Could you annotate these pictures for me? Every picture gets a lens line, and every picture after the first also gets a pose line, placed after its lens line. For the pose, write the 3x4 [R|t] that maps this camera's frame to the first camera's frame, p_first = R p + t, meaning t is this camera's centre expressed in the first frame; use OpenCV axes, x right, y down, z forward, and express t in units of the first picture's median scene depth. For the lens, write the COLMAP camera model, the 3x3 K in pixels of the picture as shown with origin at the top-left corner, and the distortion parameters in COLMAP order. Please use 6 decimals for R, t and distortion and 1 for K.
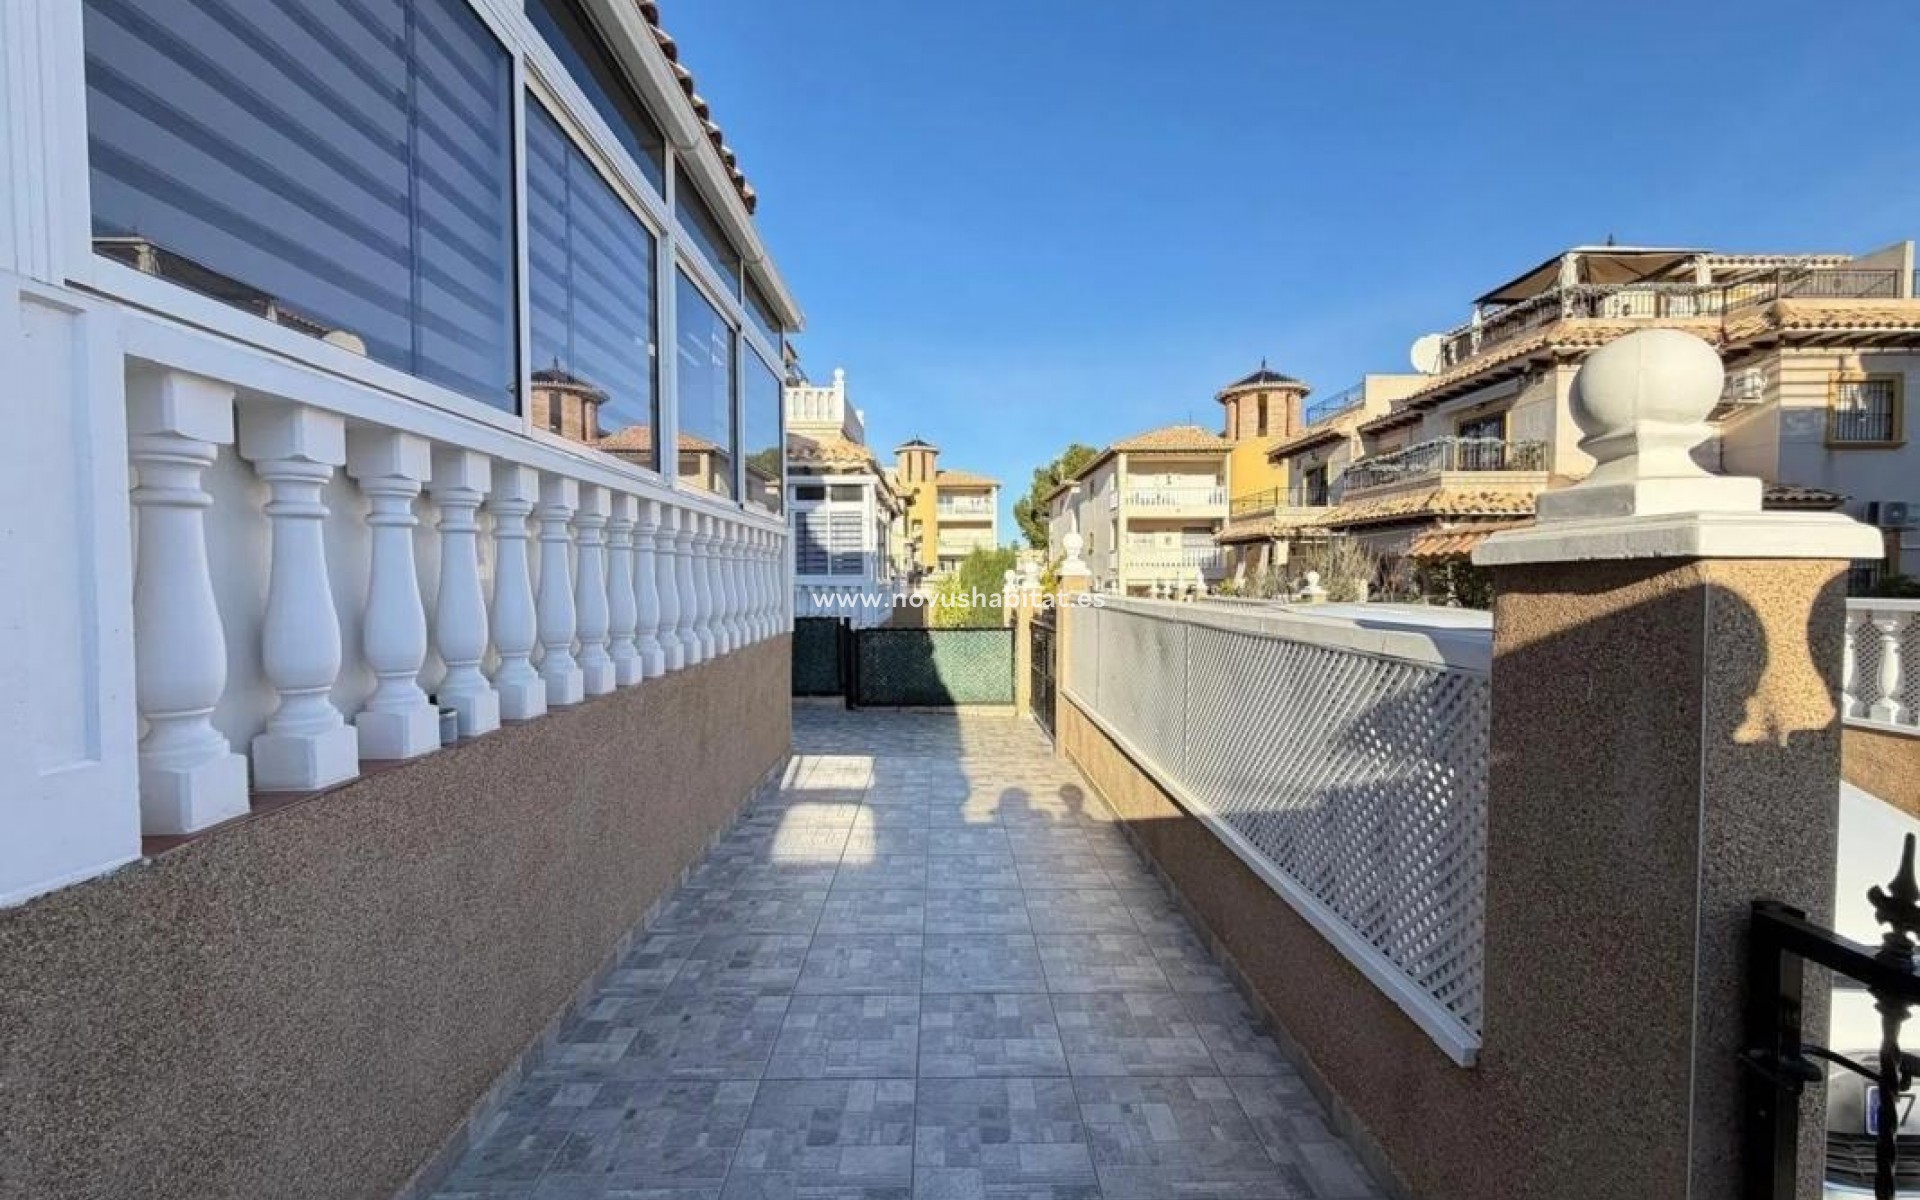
lens RADIAL K [[760.8, 0, 958.1], [0, 760.8, 603.2], [0, 0, 1]] dist [0.000556, -0.000105]
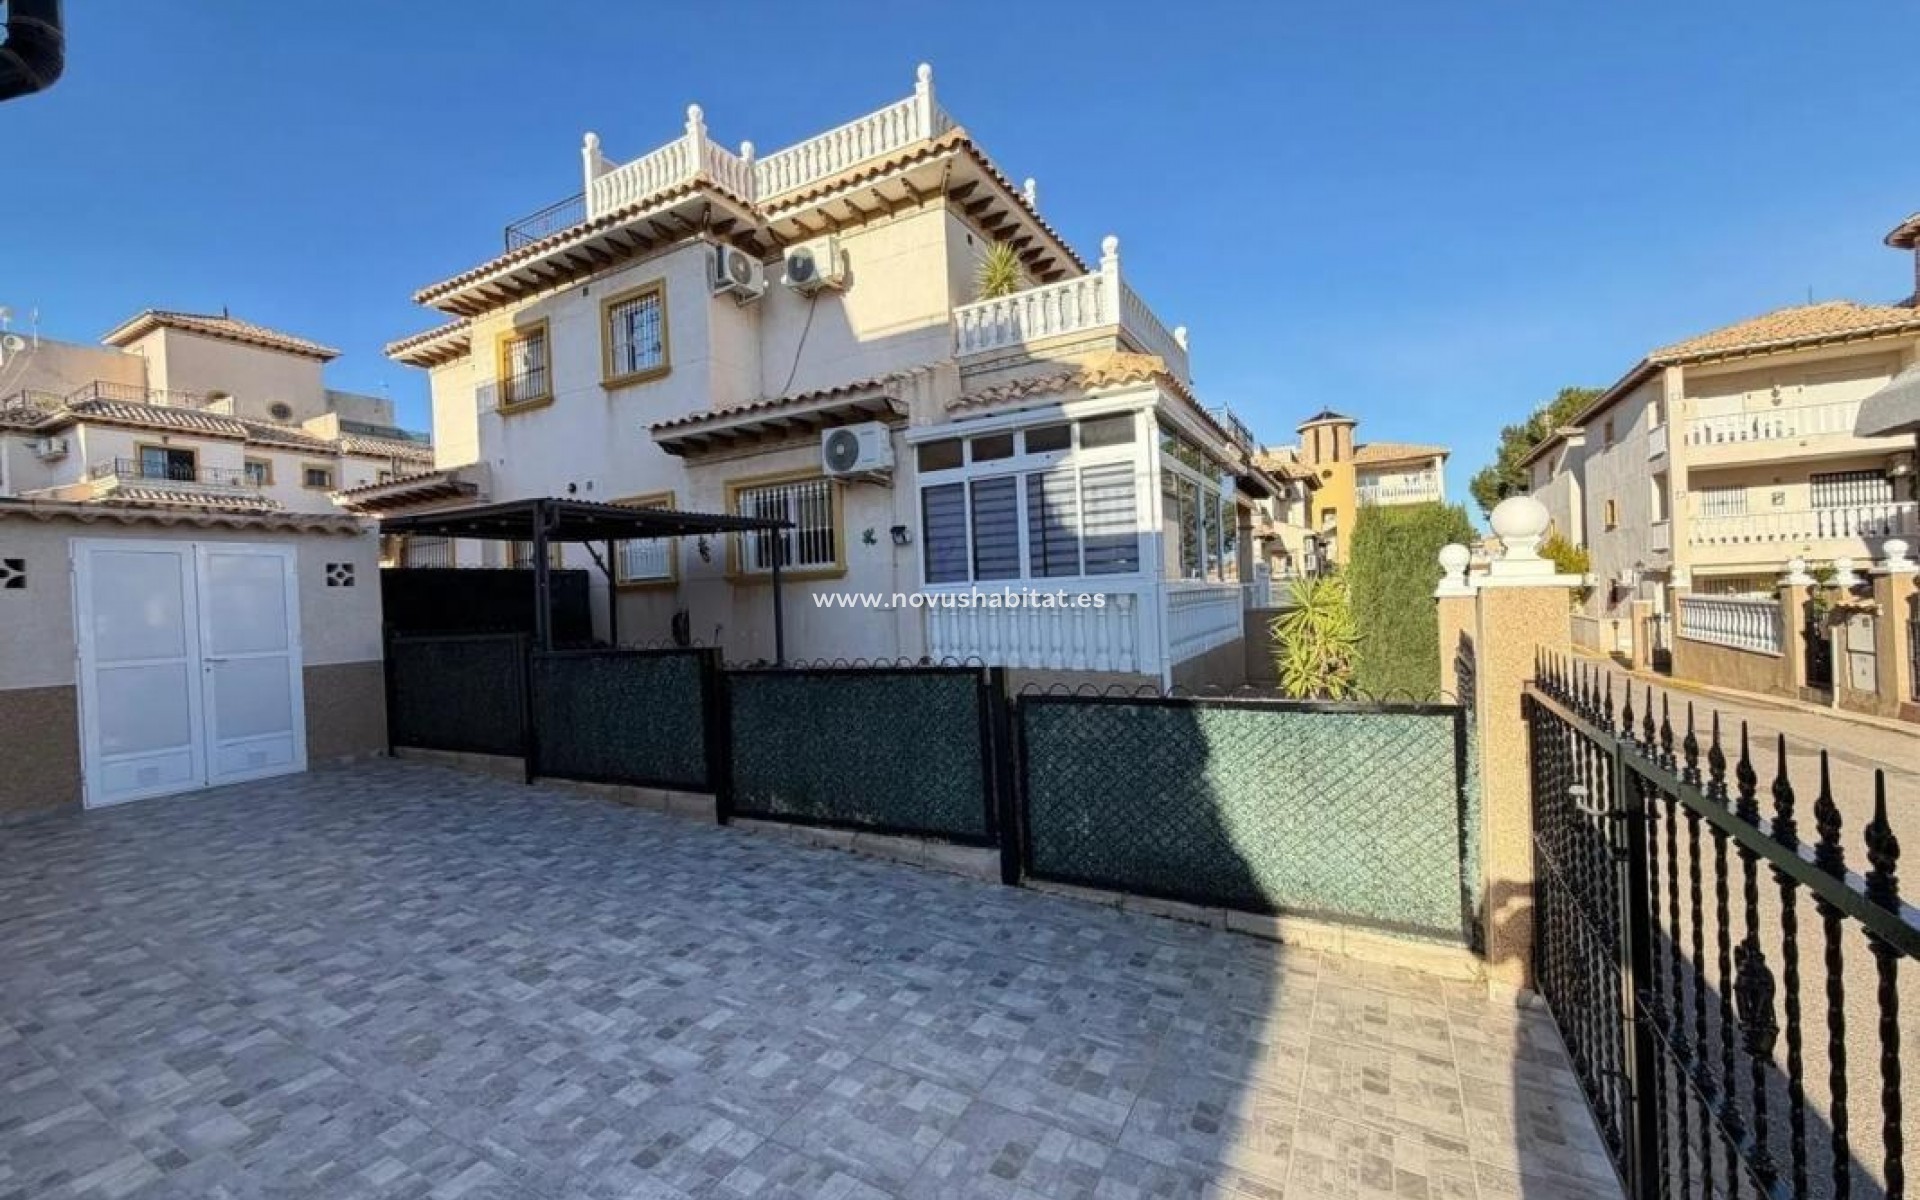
lens RADIAL K [[760.8, 0, 958.1], [0, 760.8, 603.2], [0, 0, 1]] dist [0.000556, -0.000105]
pose [[0.865433, -0.028606, -0.500208, 0.051110], [0.022329, 0.999579, -0.018532, -0.010964], [0.500527, 0.004869, 0.865707, 0.608887]]
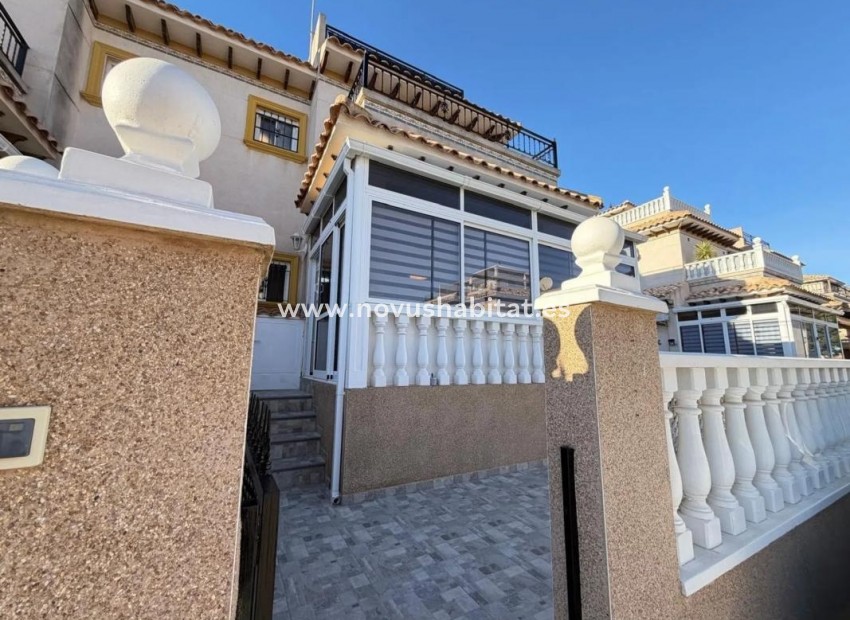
lens RADIAL K [[336.7, 0, 424.2], [0, 336.7, 311.8], [0, 0, 1]] dist [0.000381, -0.000048]
pose [[0.467409, -0.127470, -0.874803, 0.202670], [-0.039008, 0.985612, -0.164459, 0.017939], [0.883180, 0.110994, 0.455712, 0.007128]]
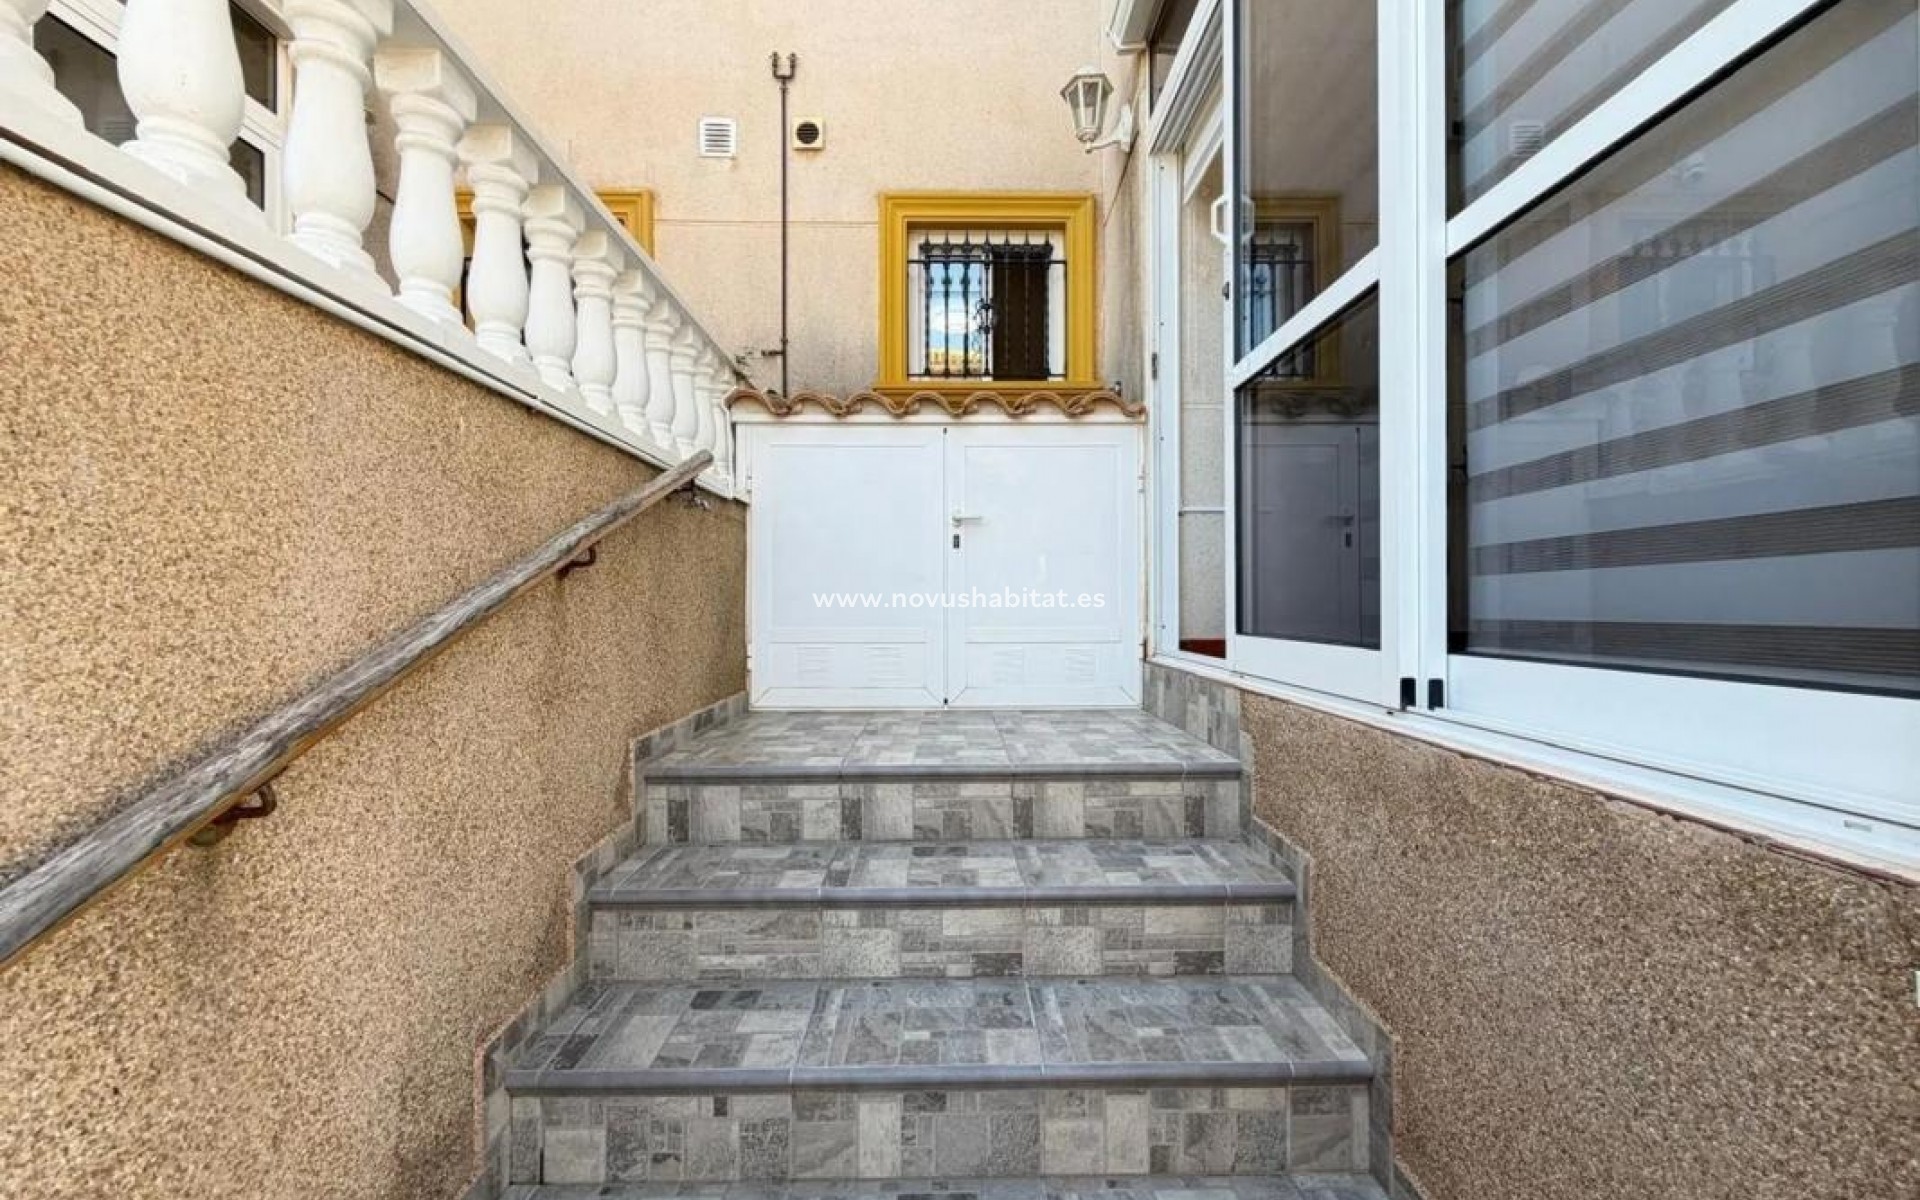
lens RADIAL K [[760.8, 0, 958.1], [0, 760.8, 603.2], [0, 0, 1]] dist [0.000556, -0.000105]
pose [[-0.008550, 0.004821, -0.999952, -0.084140], [-0.028938, 0.999568, 0.005066, 0.018729], [0.999545, 0.028980, -0.008406, 0.019327]]
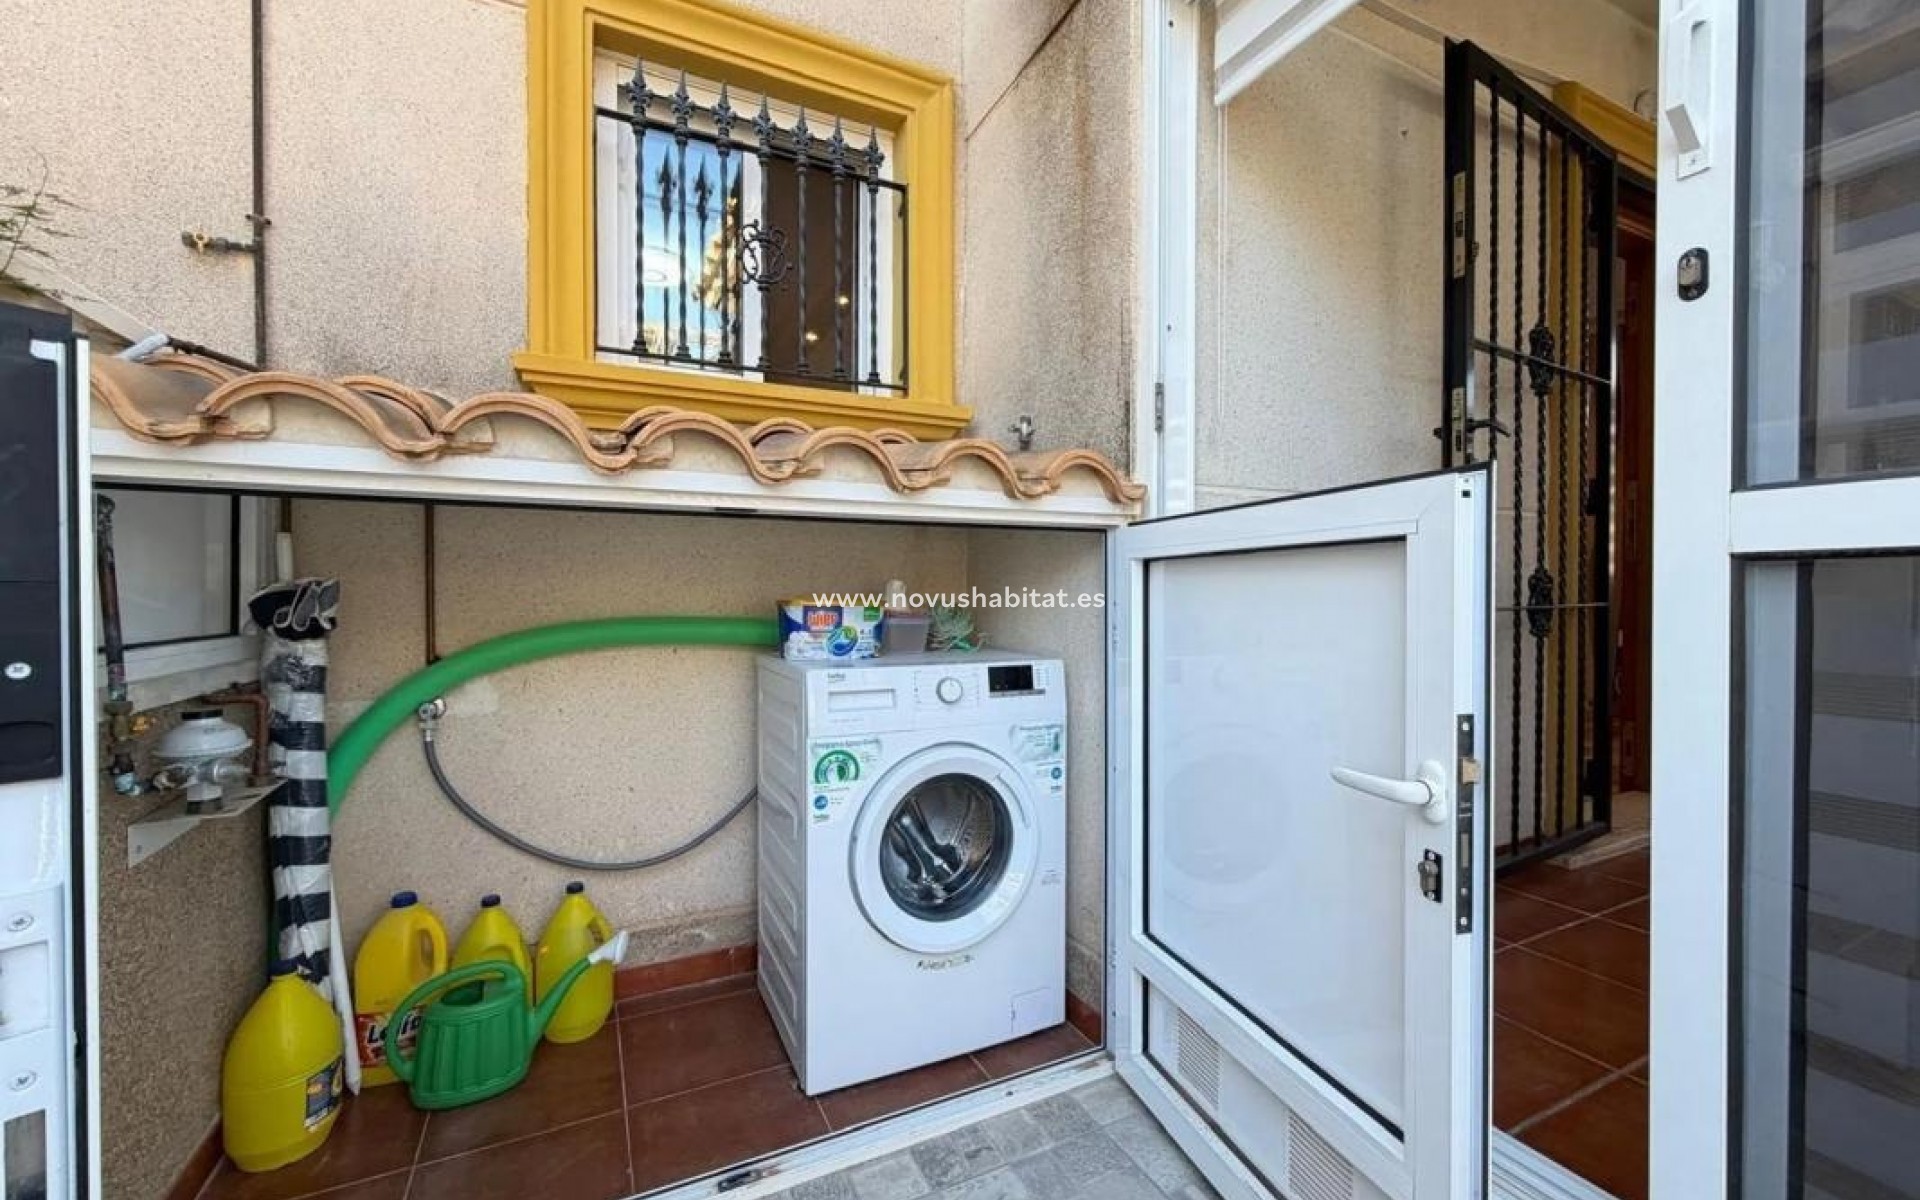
lens RADIAL K [[760.8, 0, 958.1], [0, 760.8, 603.2], [0, 0, 1]] dist [0.000556, -0.000105]
pose [[0.421301, 0.017339, -0.906755, -0.264488], [-0.030873, 0.999512, 0.004768, -0.036065], [0.906395, 0.025986, 0.421631, -0.009515]]
